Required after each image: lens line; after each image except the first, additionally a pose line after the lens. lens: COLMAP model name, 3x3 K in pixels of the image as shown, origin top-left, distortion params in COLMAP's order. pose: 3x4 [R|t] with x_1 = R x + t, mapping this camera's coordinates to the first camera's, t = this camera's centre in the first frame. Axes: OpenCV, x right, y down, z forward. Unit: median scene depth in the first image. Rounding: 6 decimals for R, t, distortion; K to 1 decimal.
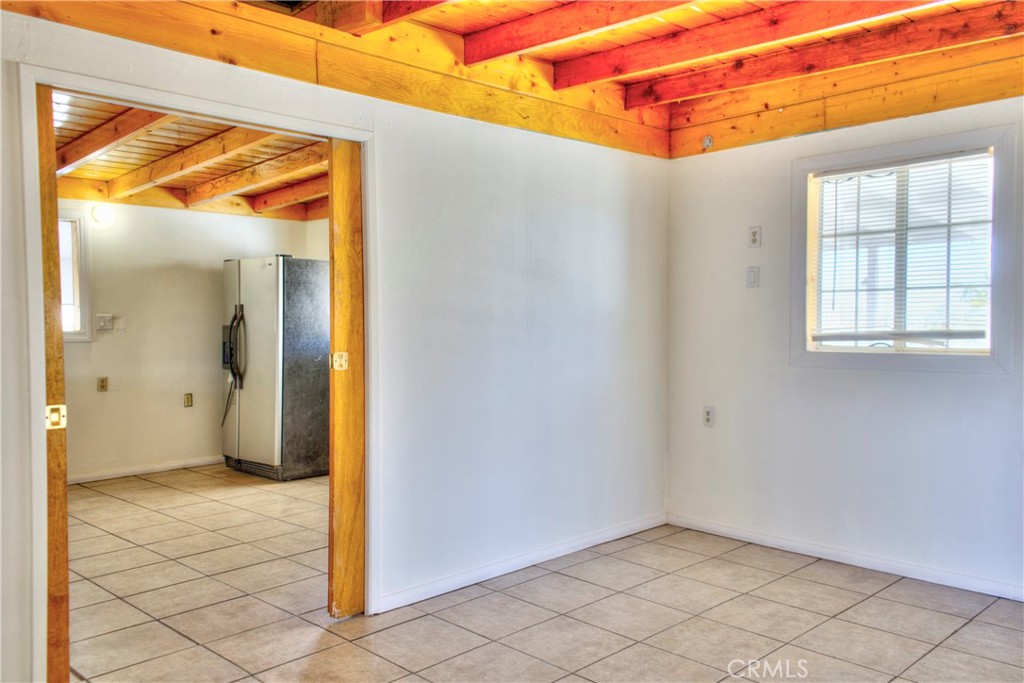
lens RADIAL K [[824.0, 0, 512.0], [0, 824.0, 341.5], [0, 0, 1]] dist [0.148440, -0.110422]
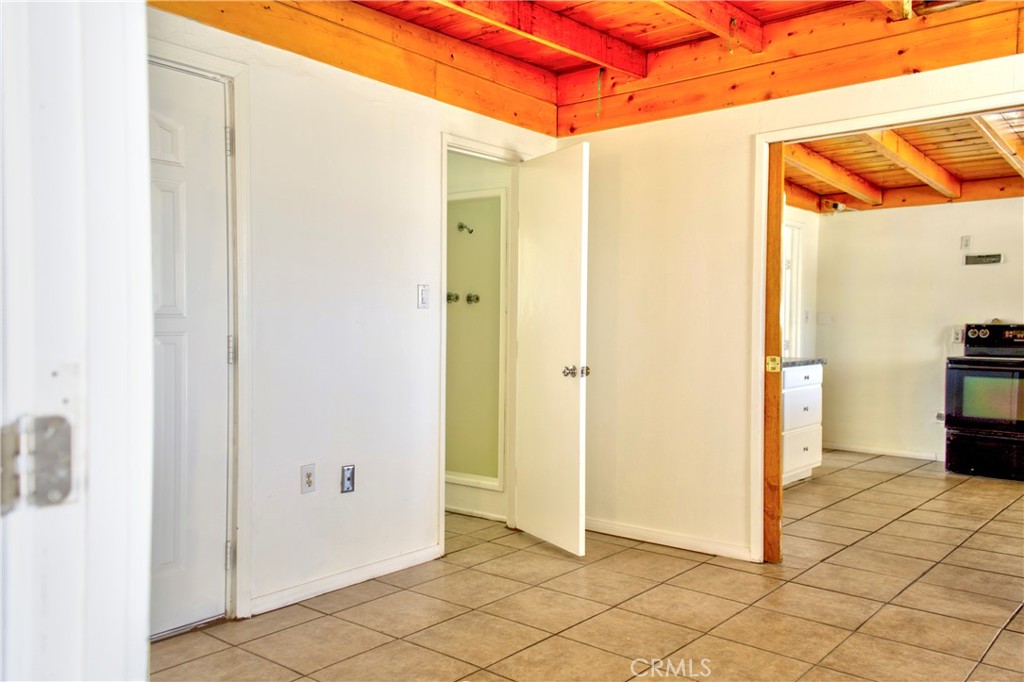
lens RADIAL K [[824.0, 0, 512.0], [0, 824.0, 341.0], [0, 0, 1]] dist [0.148440, -0.110422]
pose [[0.098340, 0.027754, -0.994766, 0.683255], [-0.037860, 0.998992, 0.024129, 0.023769], [0.994432, 0.035289, 0.099291, 0.314405]]
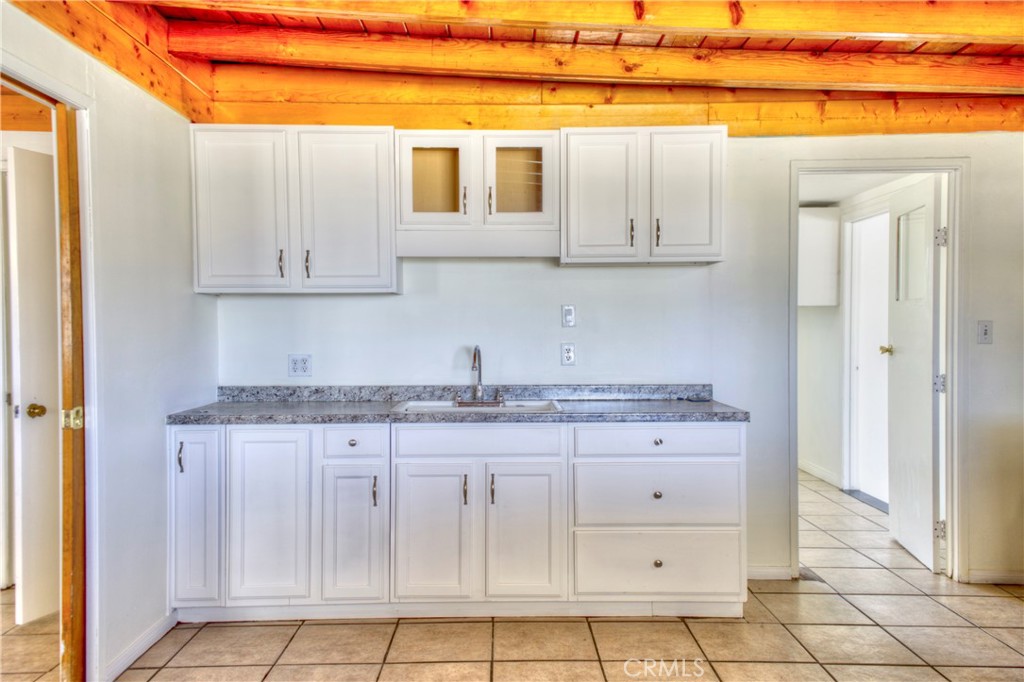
lens RADIAL K [[824.0, 0, 512.0], [0, 824.0, 341.0], [0, 0, 1]] dist [0.148440, -0.110422]
pose [[-0.694105, 0.022225, -0.719531, -0.126153], [-0.015493, 0.998831, 0.045798, -0.049356], [0.719707, 0.042936, -0.692949, 1.664492]]
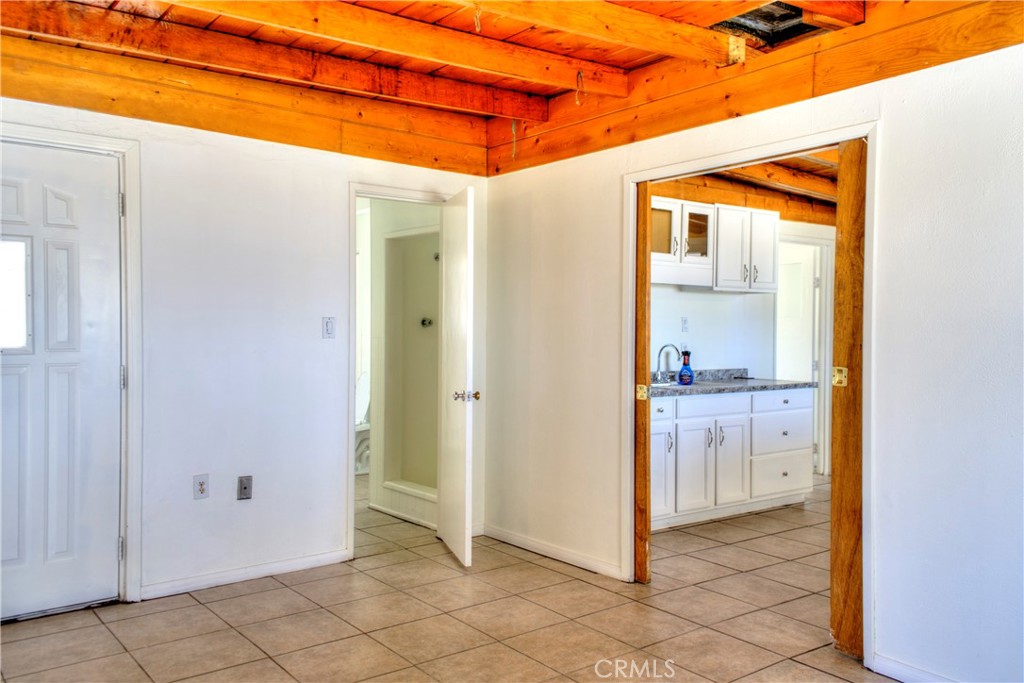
lens RADIAL K [[824.0, 0, 512.0], [0, 824.0, 341.5], [0, 0, 1]] dist [0.148440, -0.110422]
pose [[-0.122111, 0.020186, -0.992311, 0.782575], [-0.036508, 0.999025, 0.024815, -0.026252], [0.991845, 0.039258, -0.121255, 0.742643]]
